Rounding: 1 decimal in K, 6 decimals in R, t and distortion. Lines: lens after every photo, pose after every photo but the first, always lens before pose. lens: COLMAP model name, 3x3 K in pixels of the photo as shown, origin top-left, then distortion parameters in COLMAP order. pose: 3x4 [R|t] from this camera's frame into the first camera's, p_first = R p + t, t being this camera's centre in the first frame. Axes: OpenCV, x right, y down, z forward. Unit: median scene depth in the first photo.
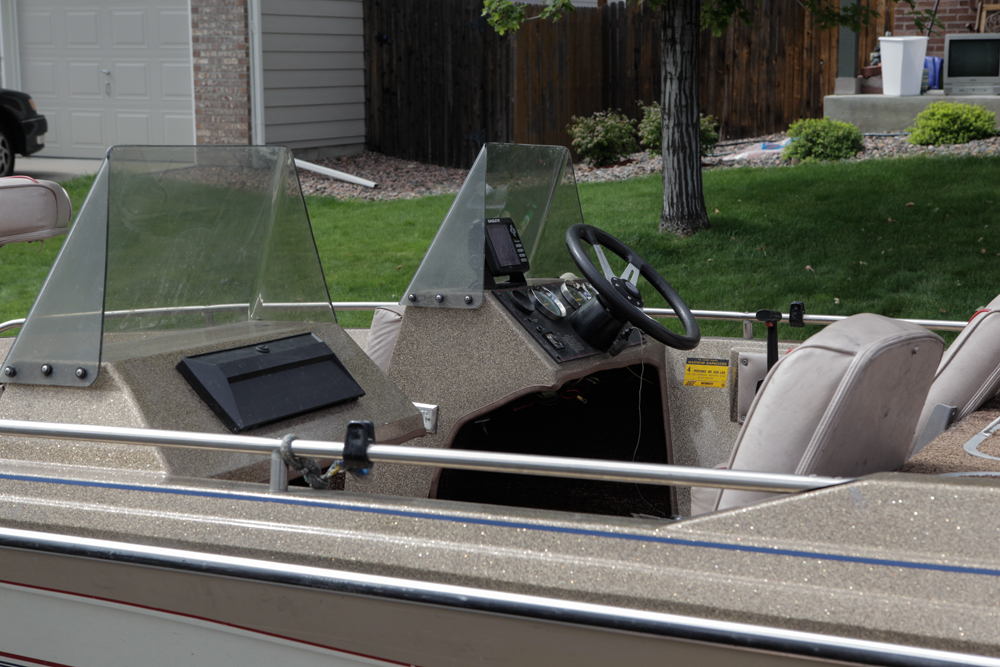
lens RADIAL K [[1630.7, 0, 507.2], [0, 1630.7, 336.1], [0, 0, 1]] dist [0.079594, 0.000000]
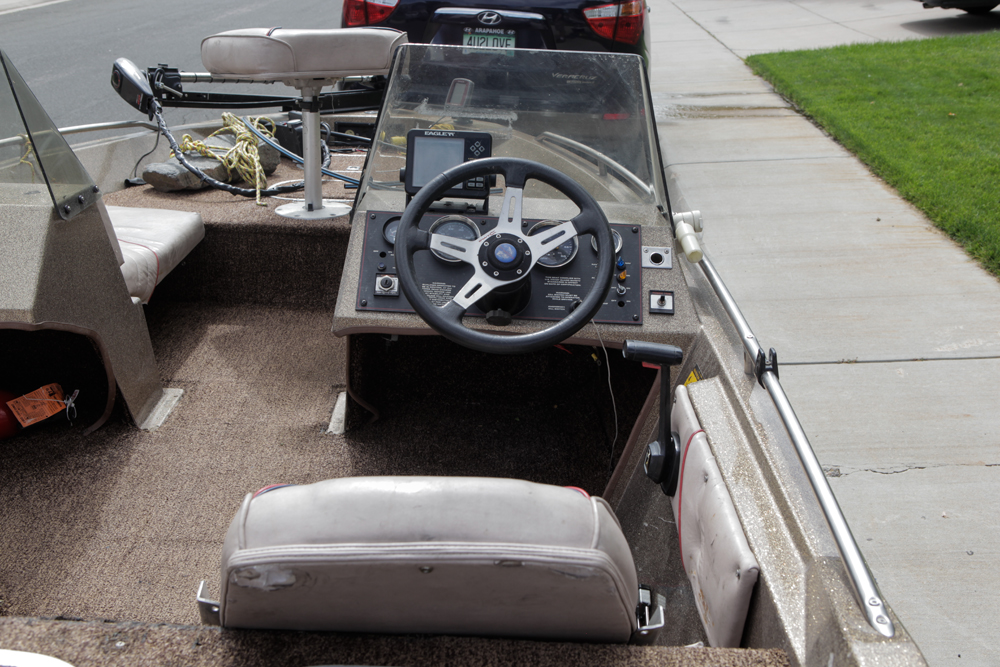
lens RADIAL K [[1008.8, 0, 501.0], [0, 1008.8, 327.9], [0, 0, 1]] dist [-0.054367, 0.000000]
pose [[0.416079, 0.364421, -0.833112, 0.503651], [-0.134995, 0.930786, 0.339726, -0.164373], [0.899252, -0.028887, 0.436476, 0.800648]]
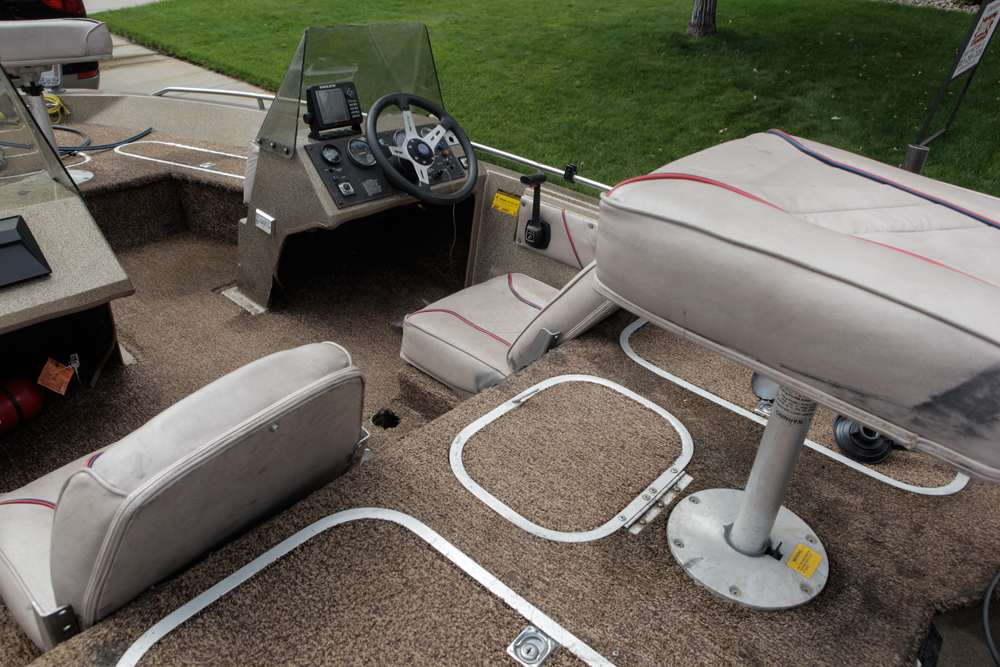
lens RADIAL K [[690.9, 0, 500.0], [0, 690.9, 331.8], [0, 0, 1]] dist [-0.096759, 0.068449]
pose [[0.961893, 0.200426, -0.185988, 0.278388], [-0.109175, 0.905166, 0.410799, -0.135714], [0.250685, -0.374839, 0.892554, 0.463597]]
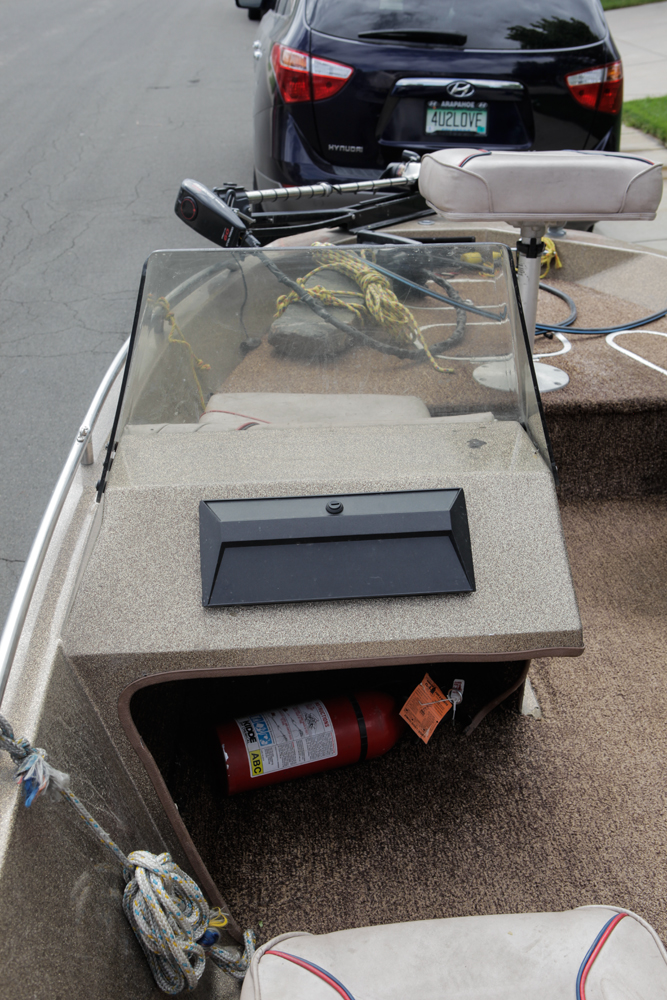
lens RADIAL K [[1041.9, 0, 327.6], [0, 1041.9, 492.8], [0, 0, 1]] dist [-0.028751, 0.000000]
pose [[0.521662, 0.416766, -0.744429, 0.178773], [-0.113025, 0.898632, 0.423893, -0.163348], [0.845632, -0.136989, 0.515887, 0.530397]]
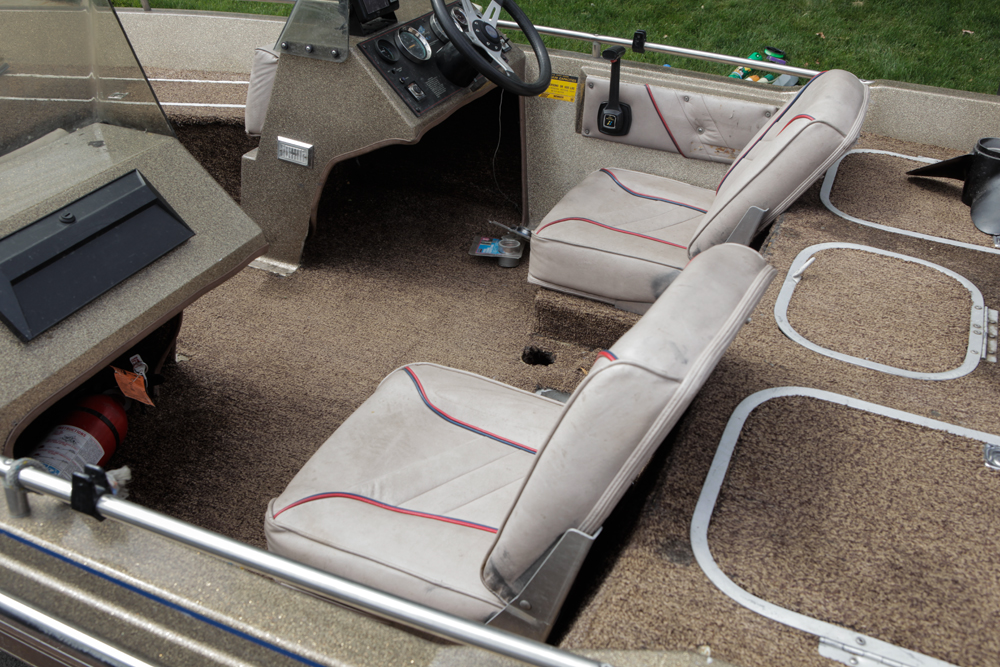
lens RADIAL K [[965.0, 0, 501.9], [0, 965.0, 328.2], [0, 0, 1]] dist [-0.036776, 0.000000]
pose [[0.998784, 0.015391, 0.046827, 0.057432], [-0.034266, 0.899700, 0.435163, -0.135006], [-0.035432, -0.436238, 0.899133, 0.337877]]
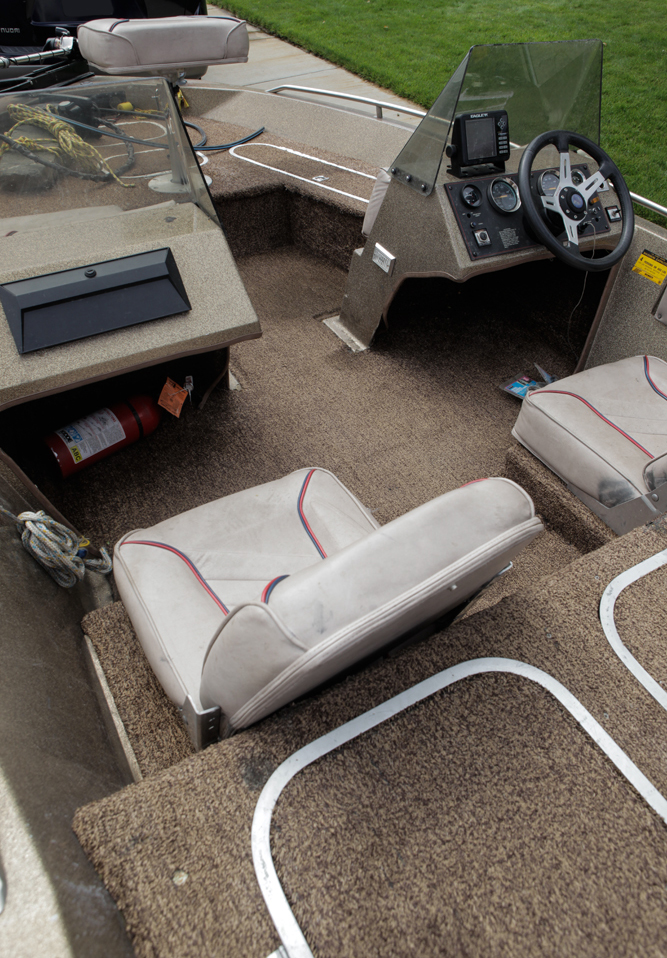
lens RADIAL K [[691.7, 0, 328.7], [0, 691.7, 452.9], [0, 0, 1]] dist [-0.099608, 0.071288]
pose [[0.823572, 0.407447, -0.394609, 0.198726], [-0.111332, 0.798285, 0.591900, -0.156089], [0.556178, -0.443540, 0.702808, 0.490488]]
